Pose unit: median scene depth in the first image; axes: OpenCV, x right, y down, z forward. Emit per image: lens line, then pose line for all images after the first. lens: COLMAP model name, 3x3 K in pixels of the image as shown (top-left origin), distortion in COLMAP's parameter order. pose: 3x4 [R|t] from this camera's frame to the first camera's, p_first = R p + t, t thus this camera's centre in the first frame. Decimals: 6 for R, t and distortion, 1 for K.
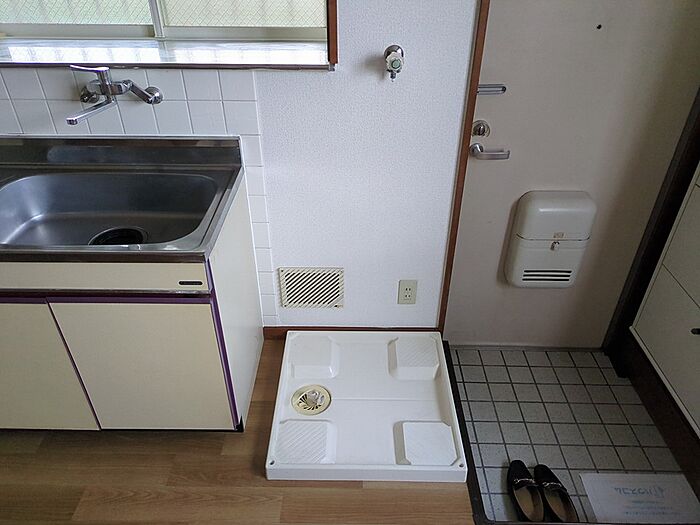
lens RADIAL K [[523.8, 0, 350.0], [0, 523.8, 262.5], [0, 0, 1]] dist [0.041096, -0.037108]
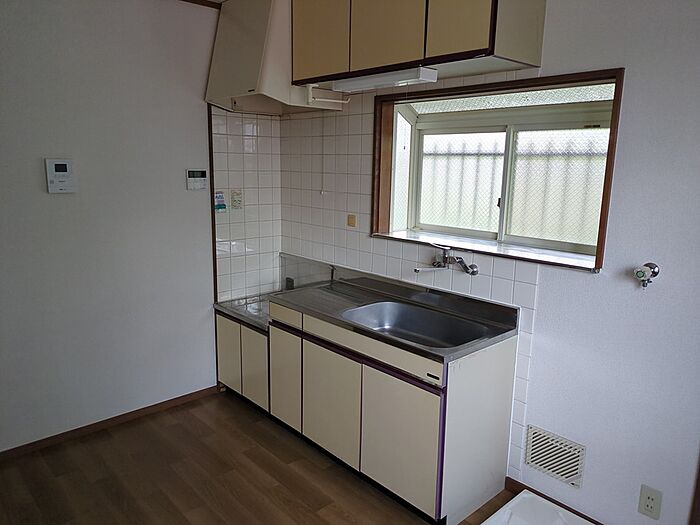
lens RADIAL K [[521.2, 0, 341.0], [0, 521.2, 264.3], [0, 0, 1]] dist [0.050483, -0.047031]
pose [[0.686663, 0.156749, -0.709876, 0.388789], [-0.426536, 0.877606, -0.218803, 0.145746], [0.588694, 0.453031, 0.669478, -0.219125]]
